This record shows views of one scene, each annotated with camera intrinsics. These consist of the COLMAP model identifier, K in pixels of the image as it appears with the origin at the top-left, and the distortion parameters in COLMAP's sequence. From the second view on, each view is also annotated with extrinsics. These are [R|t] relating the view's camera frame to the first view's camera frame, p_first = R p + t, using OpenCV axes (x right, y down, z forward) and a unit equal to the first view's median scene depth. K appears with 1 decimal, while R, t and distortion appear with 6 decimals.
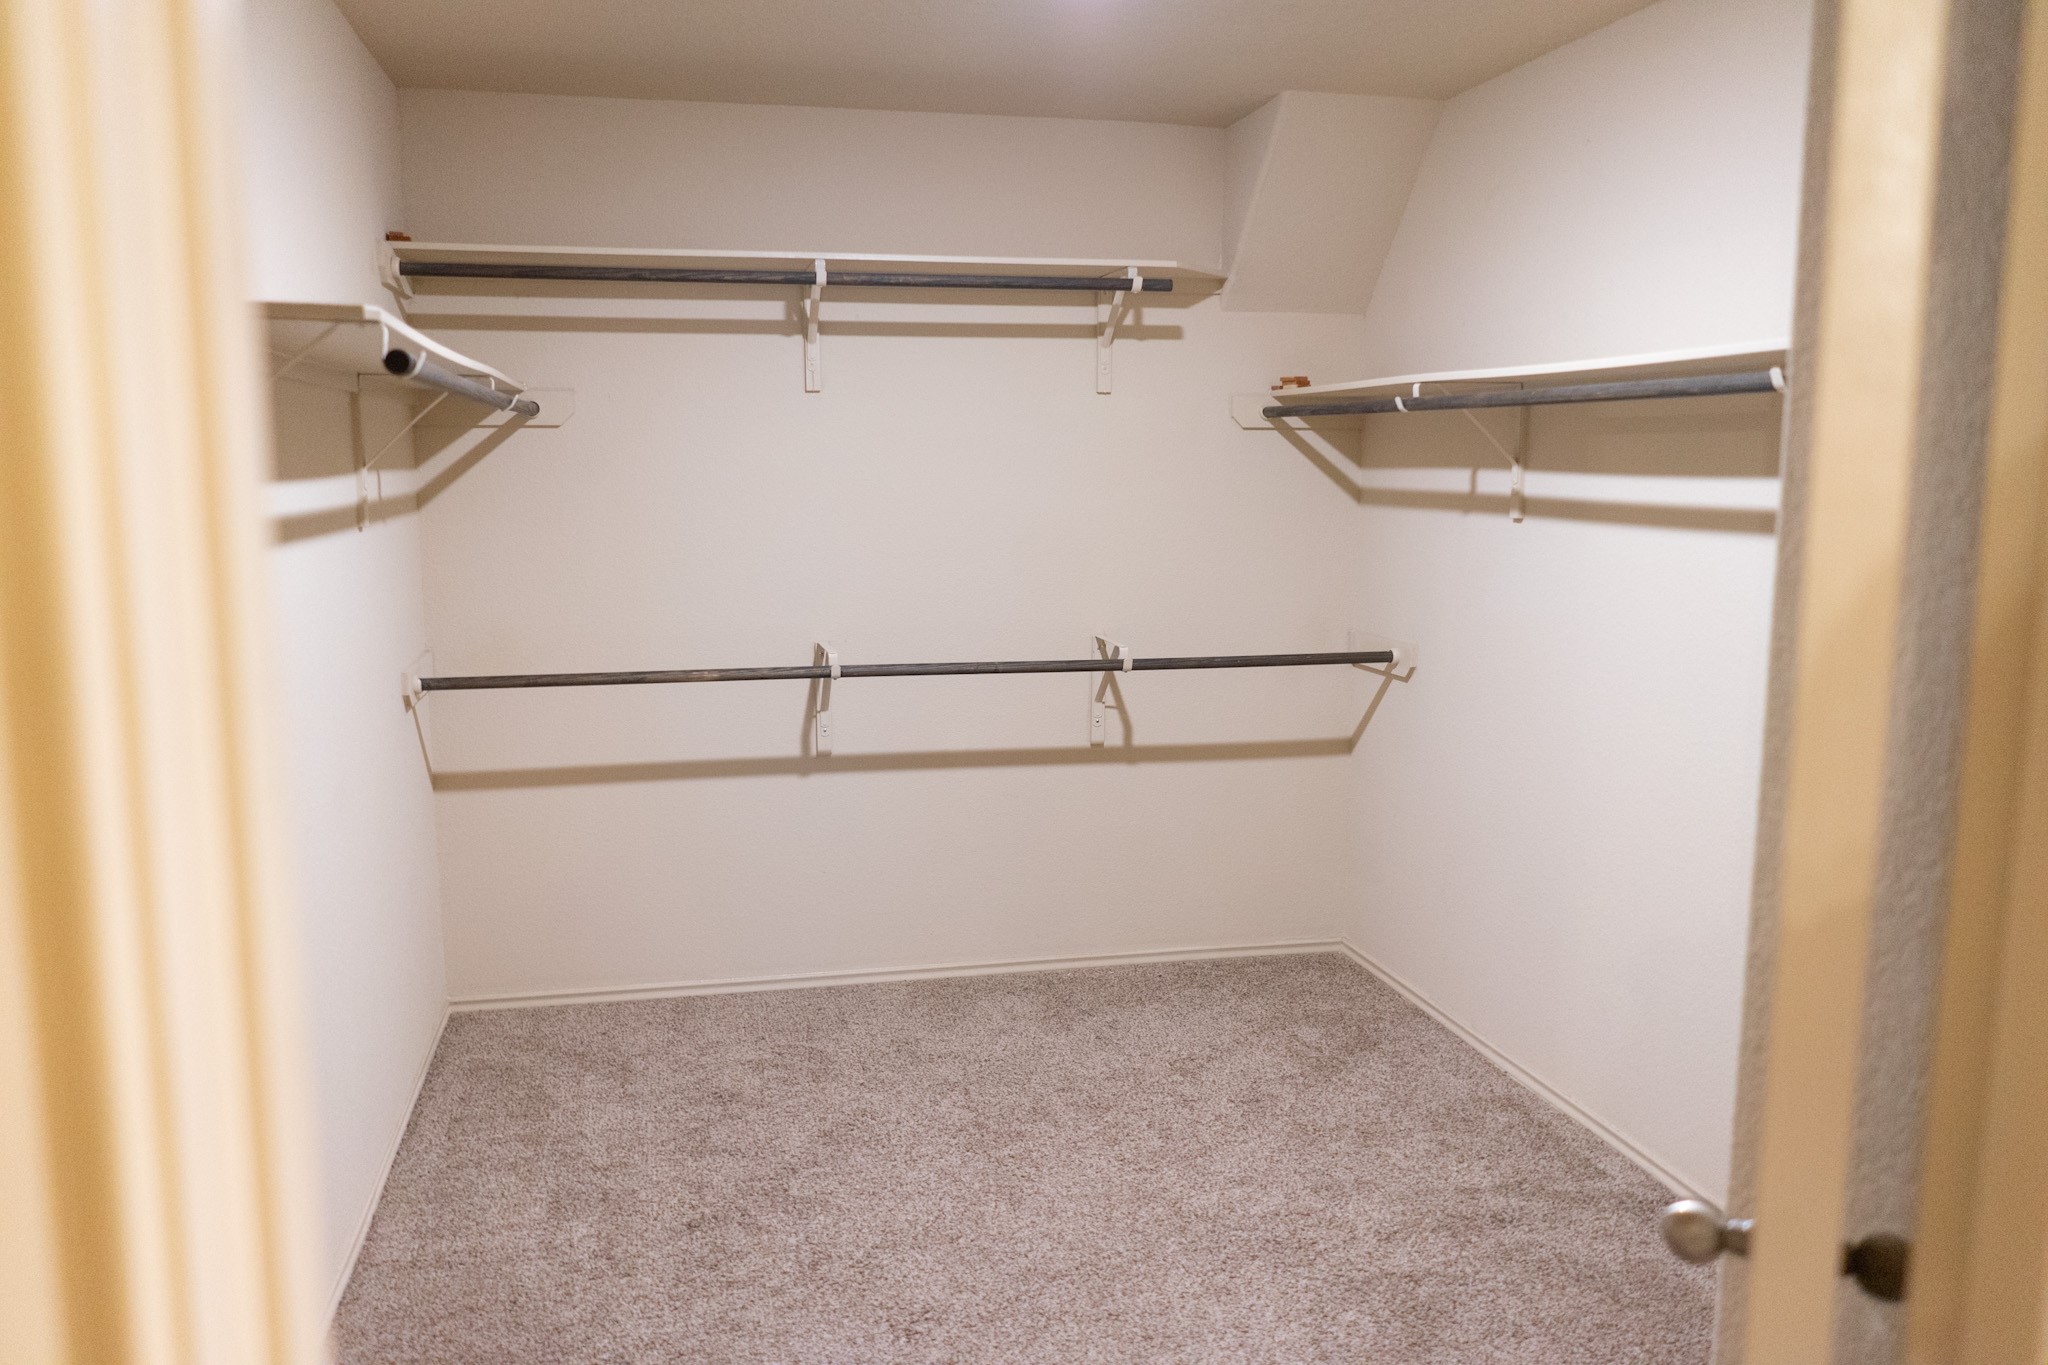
lens RADIAL K [[1571.6, 0, 1024.0], [0, 1571.6, 682.5], [0, 0, 1]] dist [-0.020353, 0.004763]
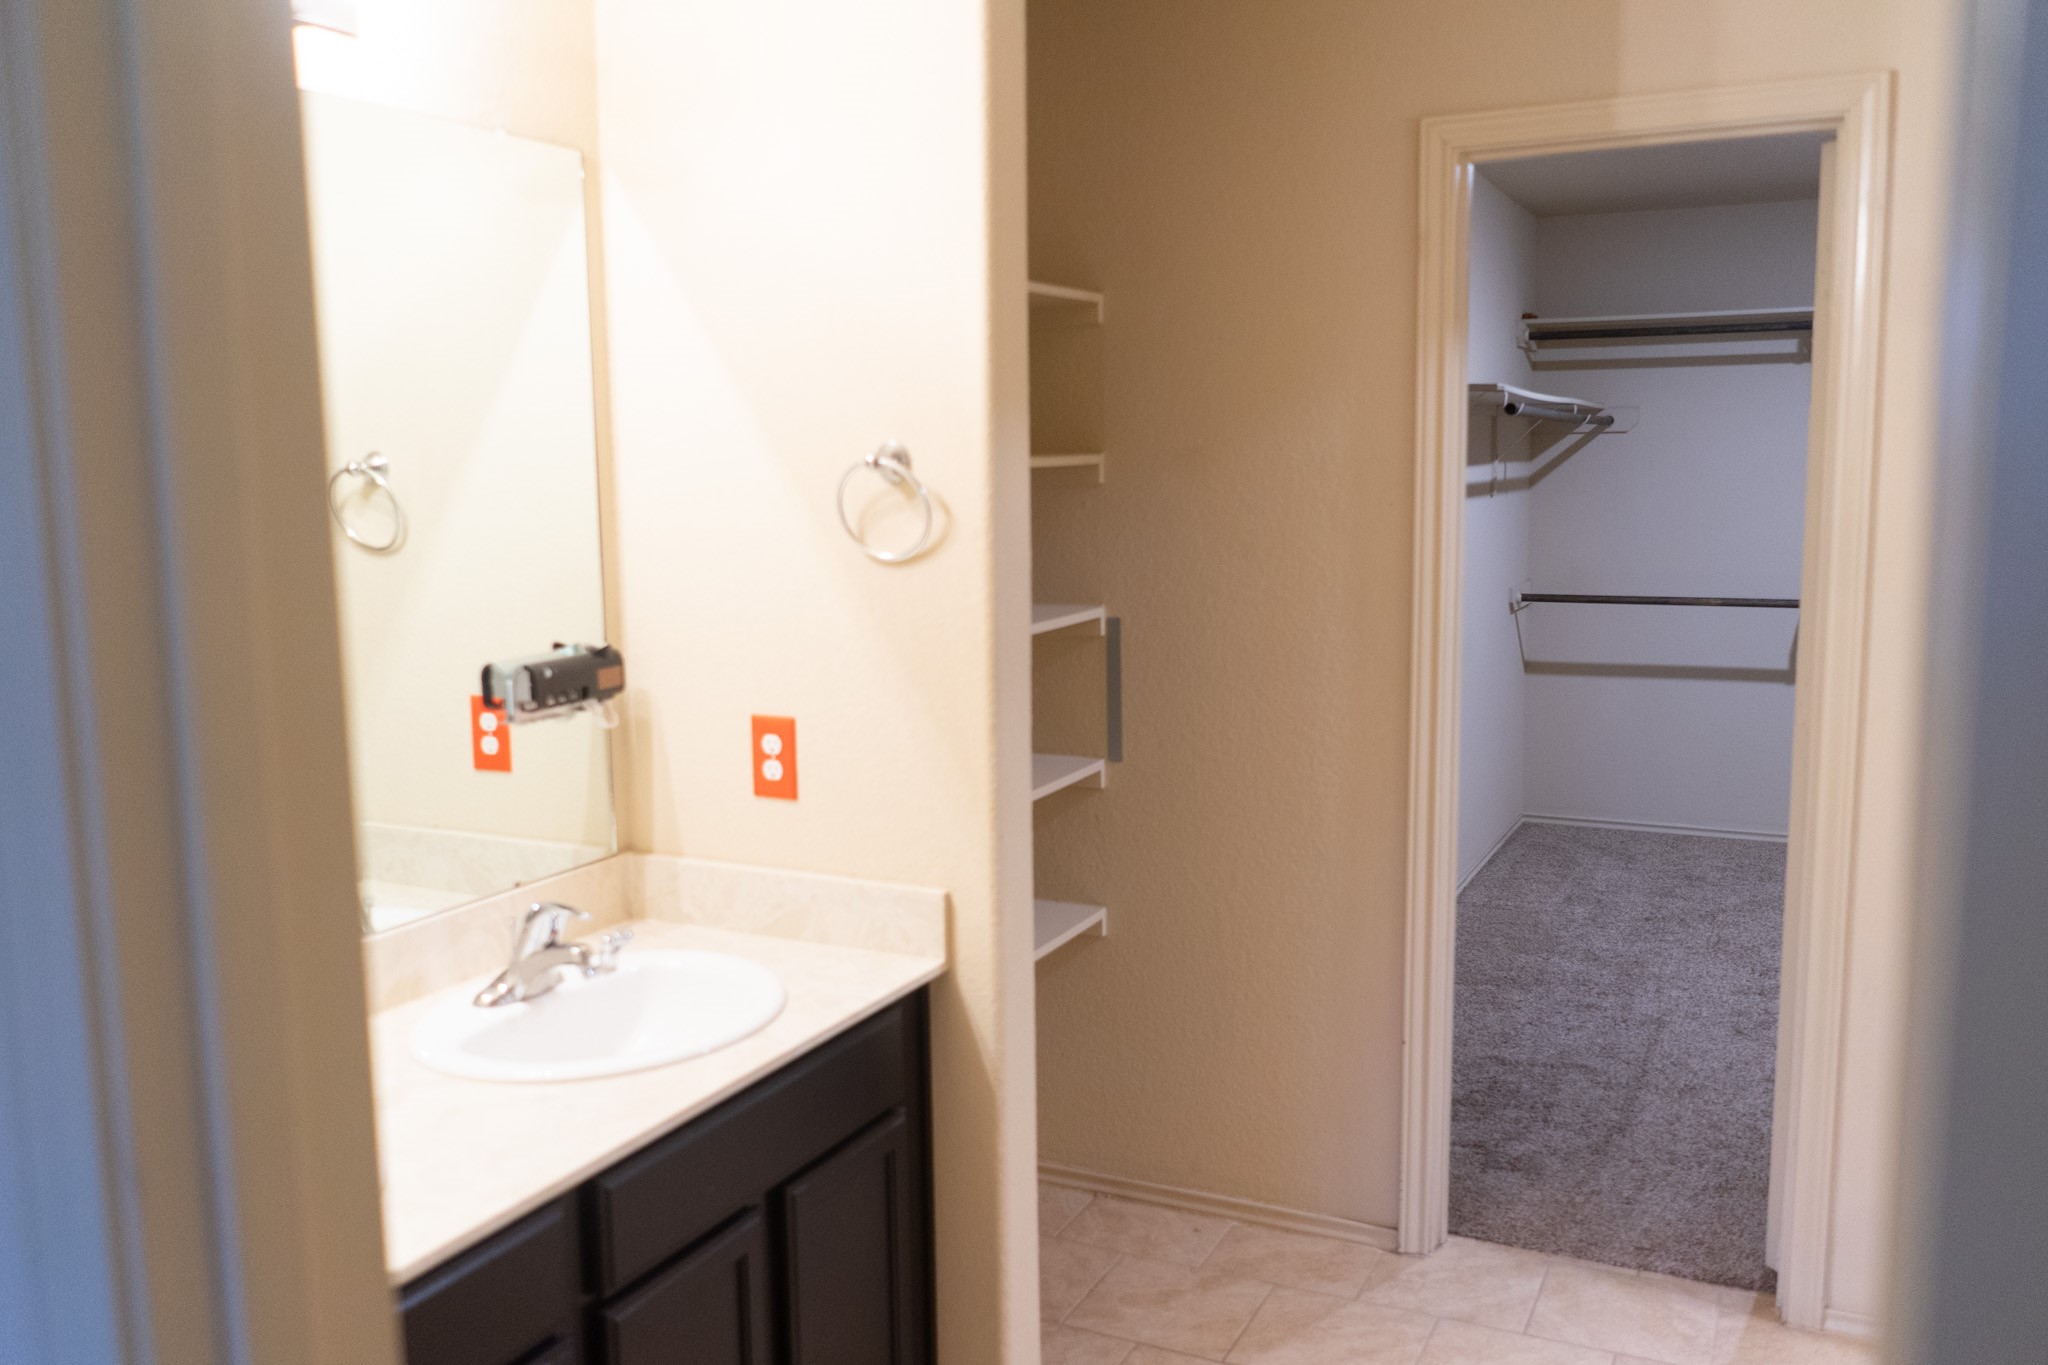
lens RADIAL K [[1571.6, 0, 1024.0], [0, 1571.6, 682.5], [0, 0, 1]] dist [-0.020353, 0.004763]
pose [[0.768638, 0.077102, -0.635020, 0.246842], [-0.076837, 0.996650, 0.028005, 0.082840], [0.635052, 0.027267, 0.771988, -0.551300]]
